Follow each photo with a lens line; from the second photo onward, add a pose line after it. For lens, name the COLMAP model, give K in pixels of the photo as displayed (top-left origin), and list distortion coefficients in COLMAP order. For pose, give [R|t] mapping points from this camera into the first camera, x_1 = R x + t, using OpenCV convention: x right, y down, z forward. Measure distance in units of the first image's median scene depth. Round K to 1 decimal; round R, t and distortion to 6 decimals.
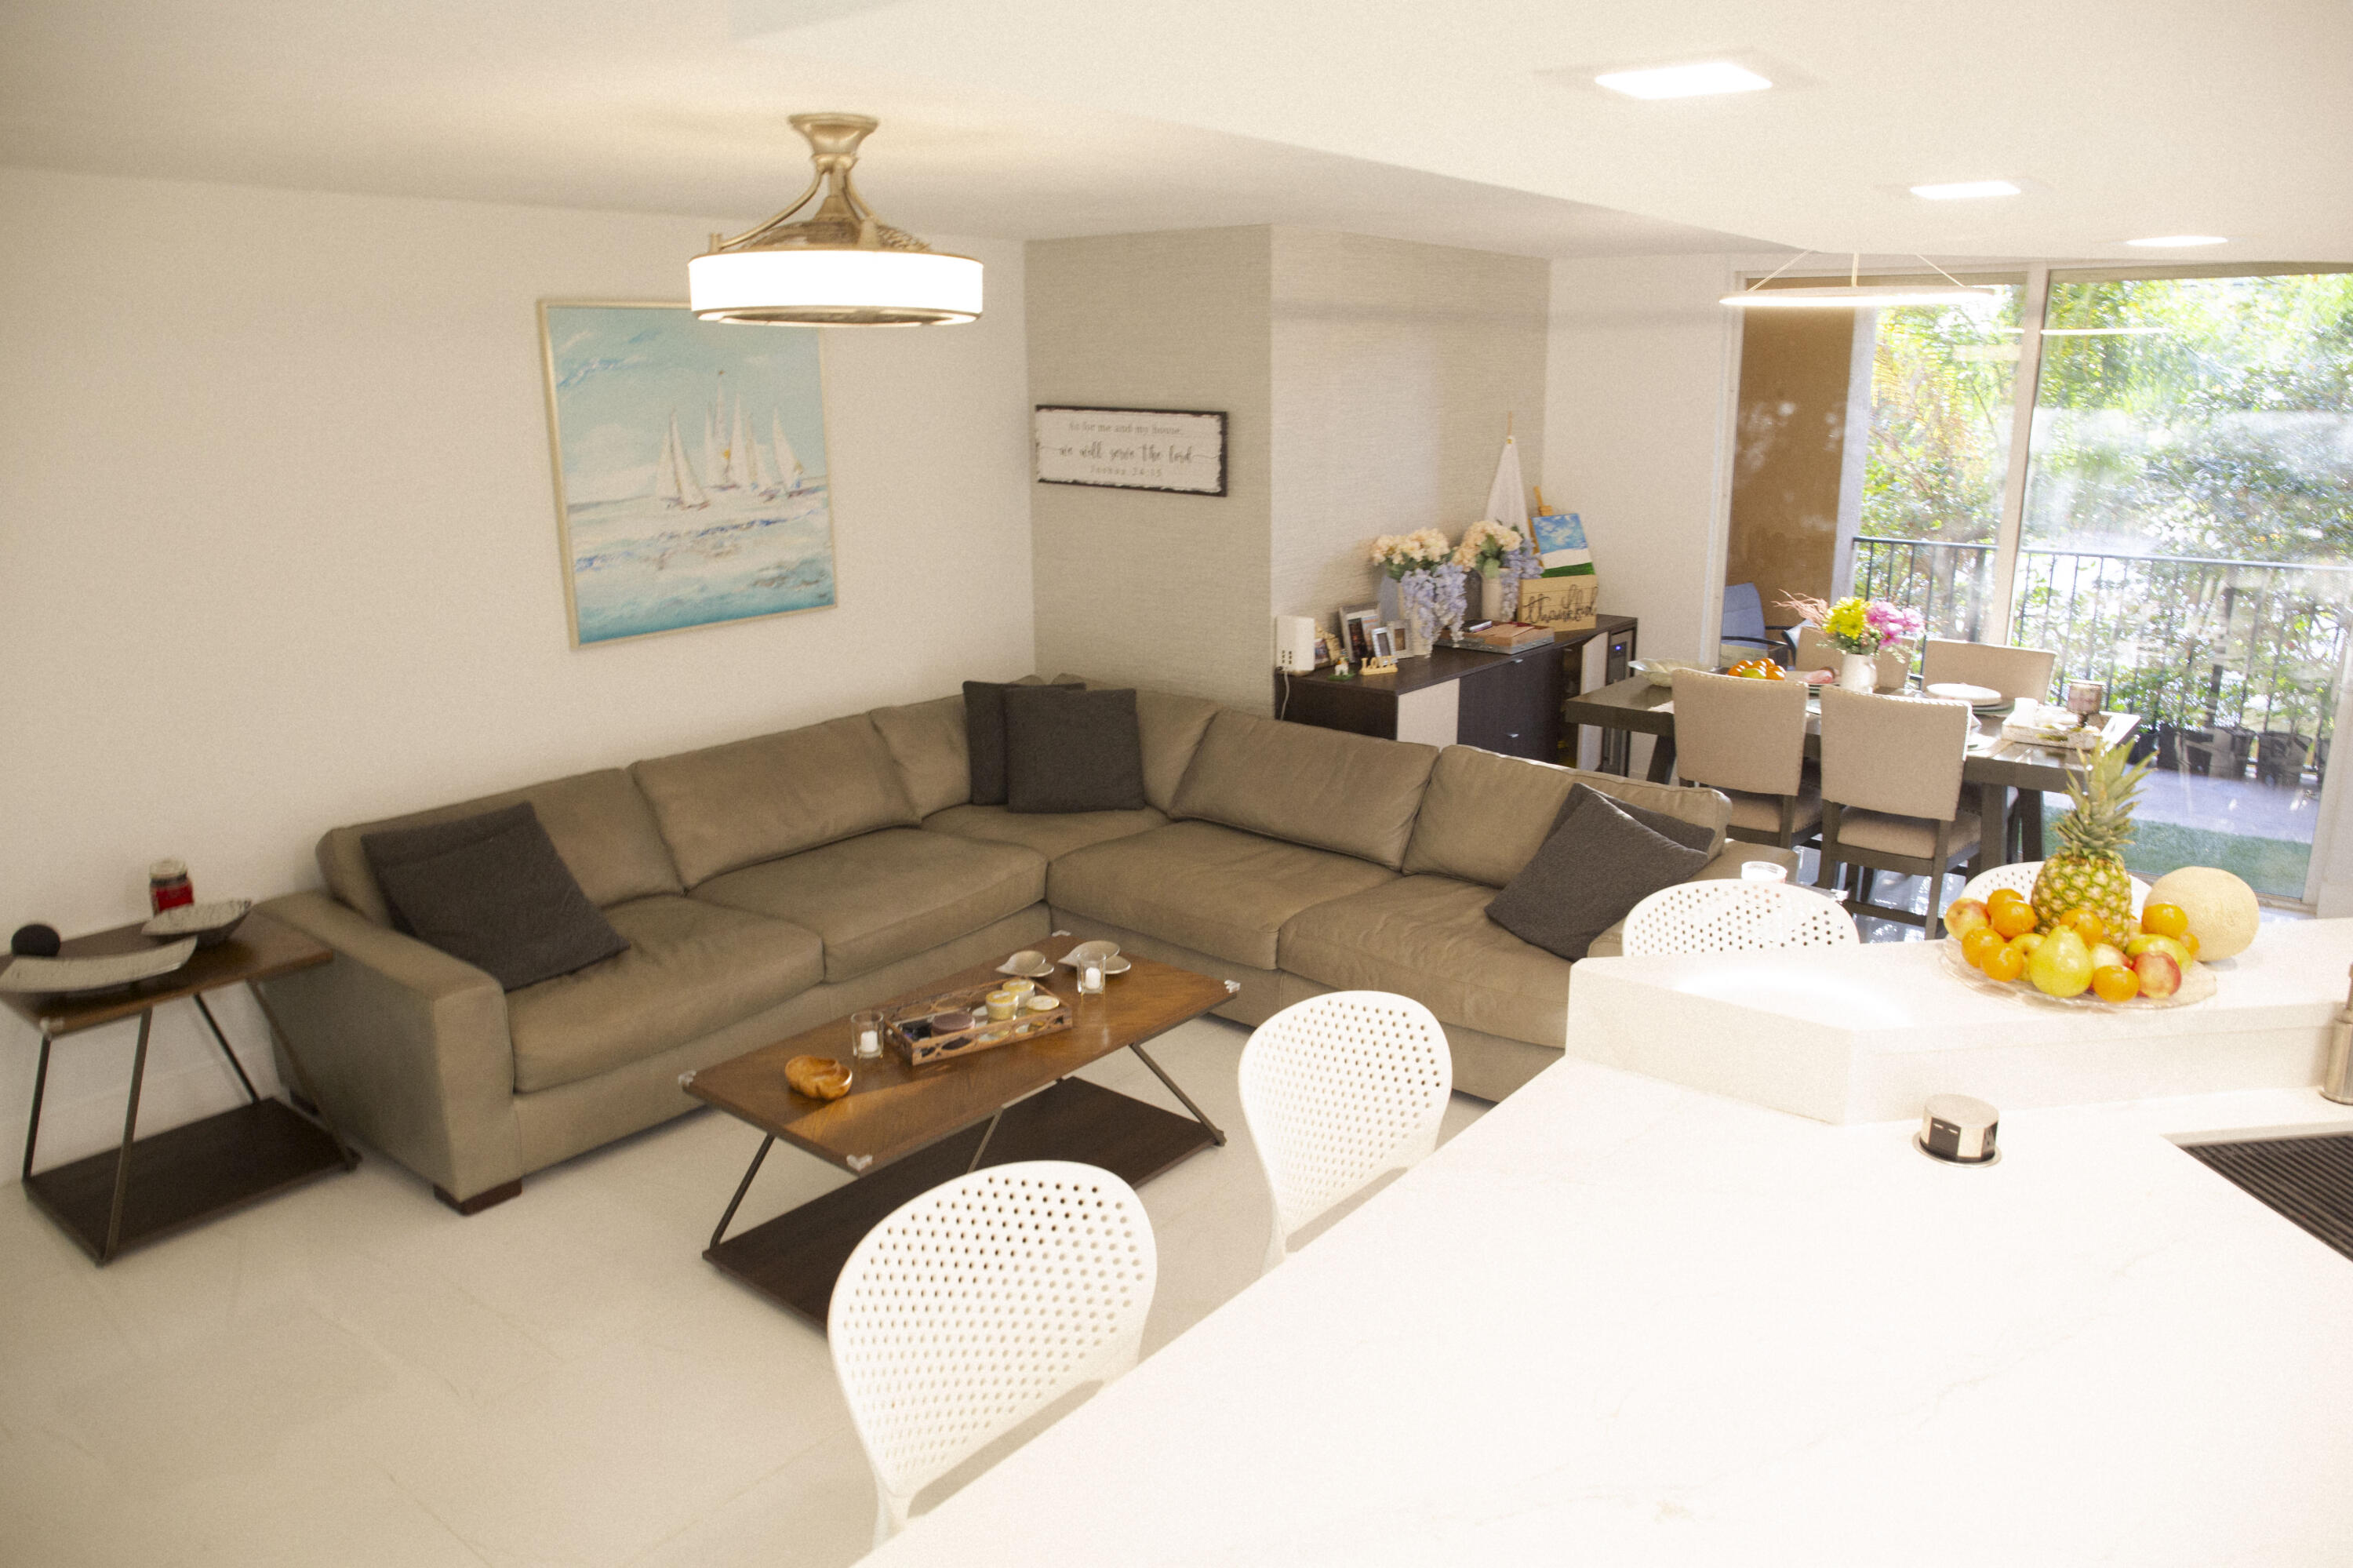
lens RADIAL K [[1602.8, 0, 1174.3], [0, 1602.8, 793.0], [0, 0, 1]] dist [-0.109036, 0.083724]
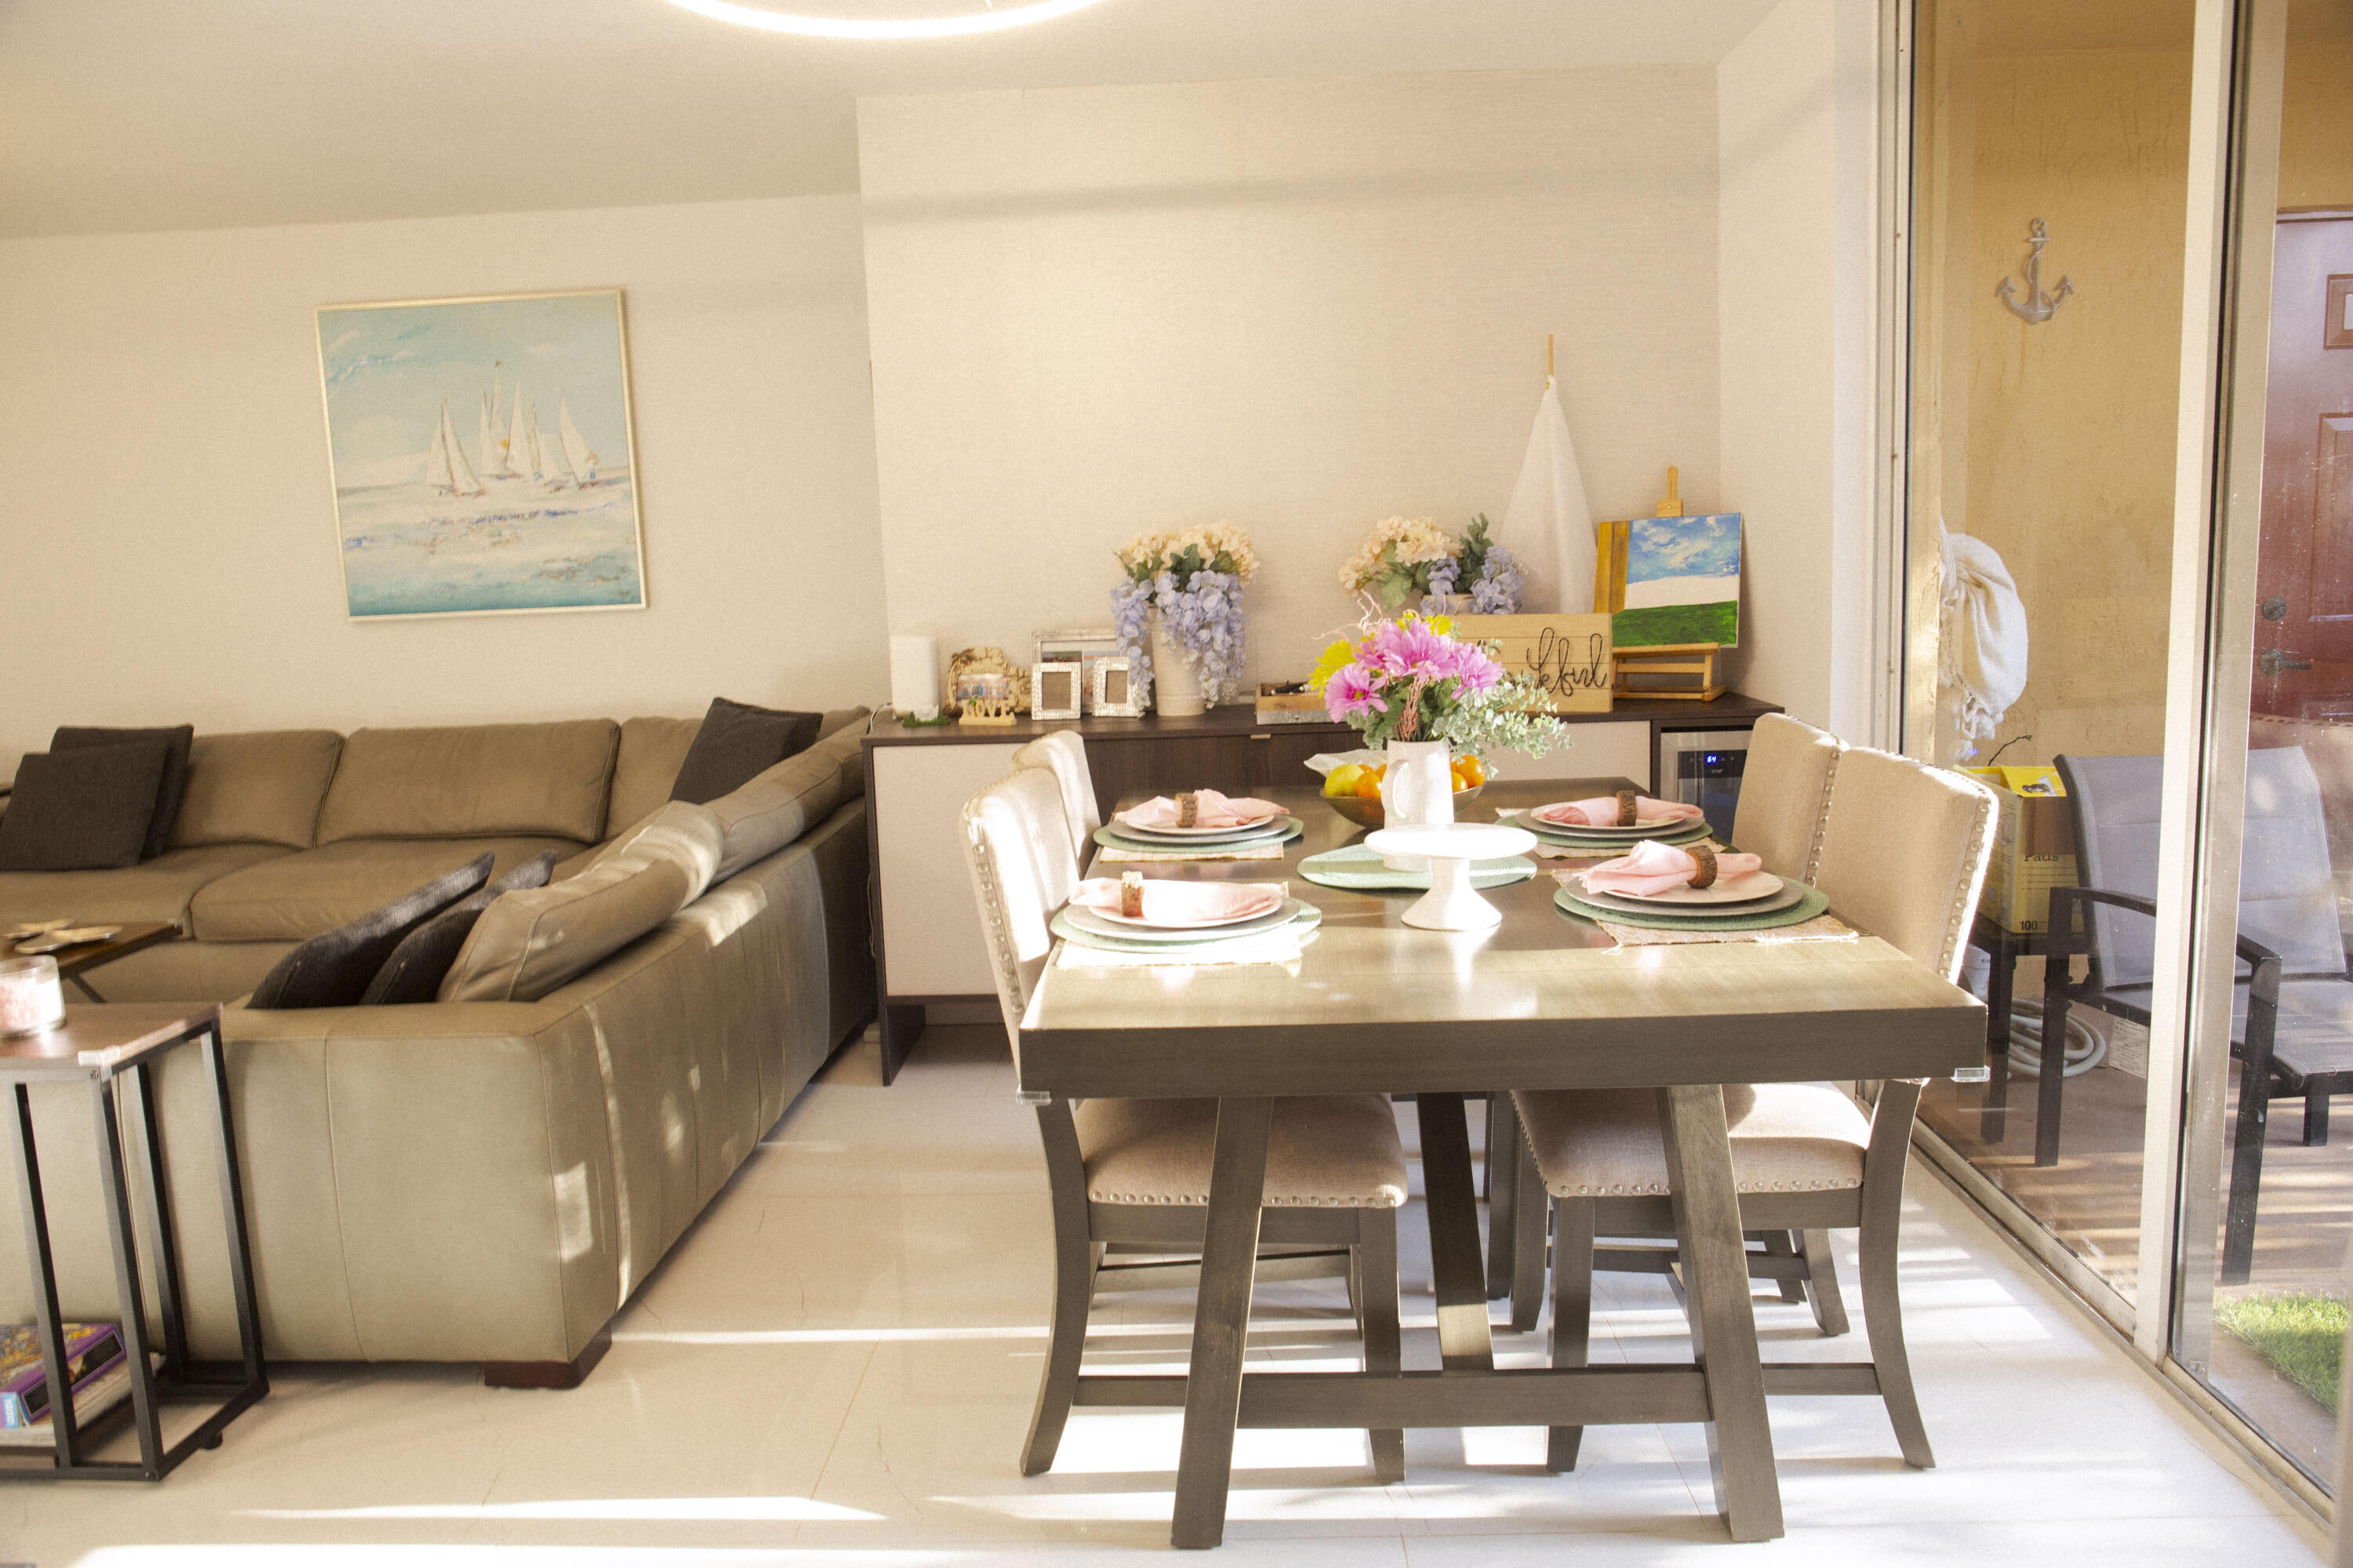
lens RADIAL K [[1682.6, 0, 1168.4], [0, 1682.6, 807.5], [0, 0, 1]] dist [-0.098958, 0.087382]
pose [[0.597033, 0.104876, -0.795332, 0.844925], [-0.177169, 0.984175, -0.003218, -0.057852], [0.782408, 0.142830, 0.606166, 0.733049]]
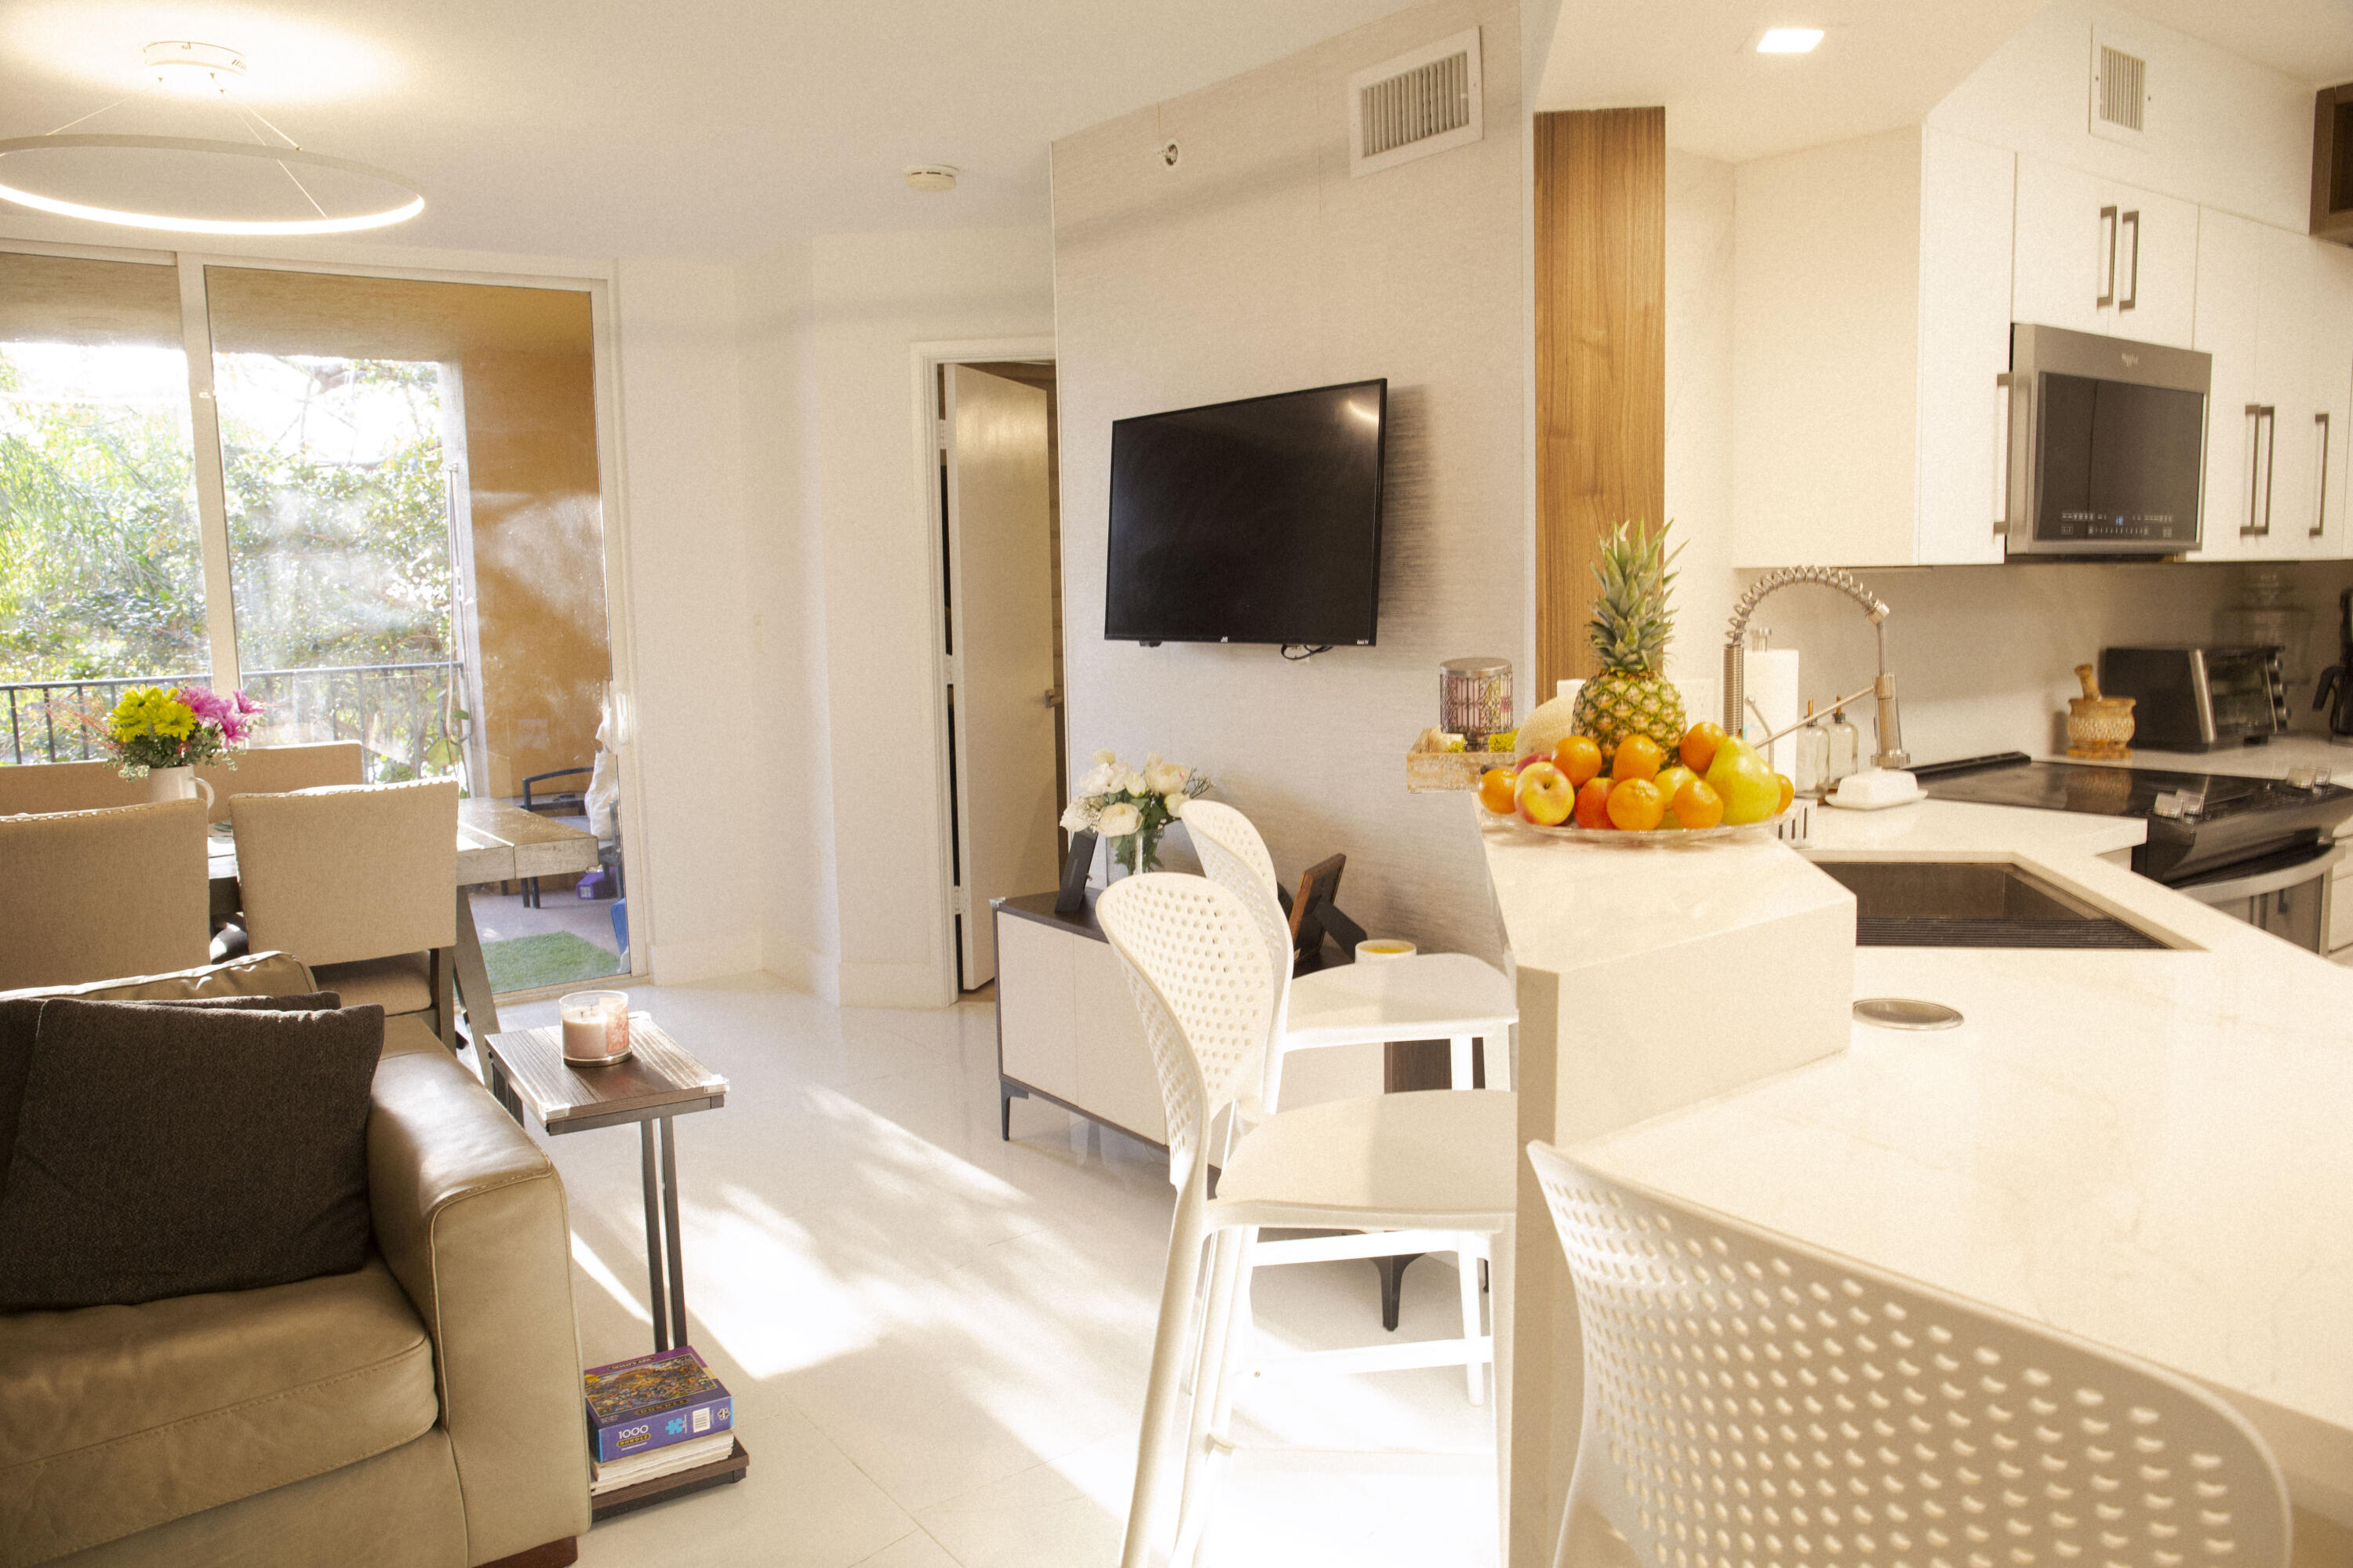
lens RADIAL K [[1682.6, 0, 1183.4], [0, 1682.6, 778.6], [0, 0, 1]] dist [-0.098958, 0.087382]
pose [[0.256764, -0.119403, 0.959070, -0.136658], [0.265493, 0.962877, 0.048799, -0.004202], [-0.929293, 0.242097, 0.278932, 0.447311]]
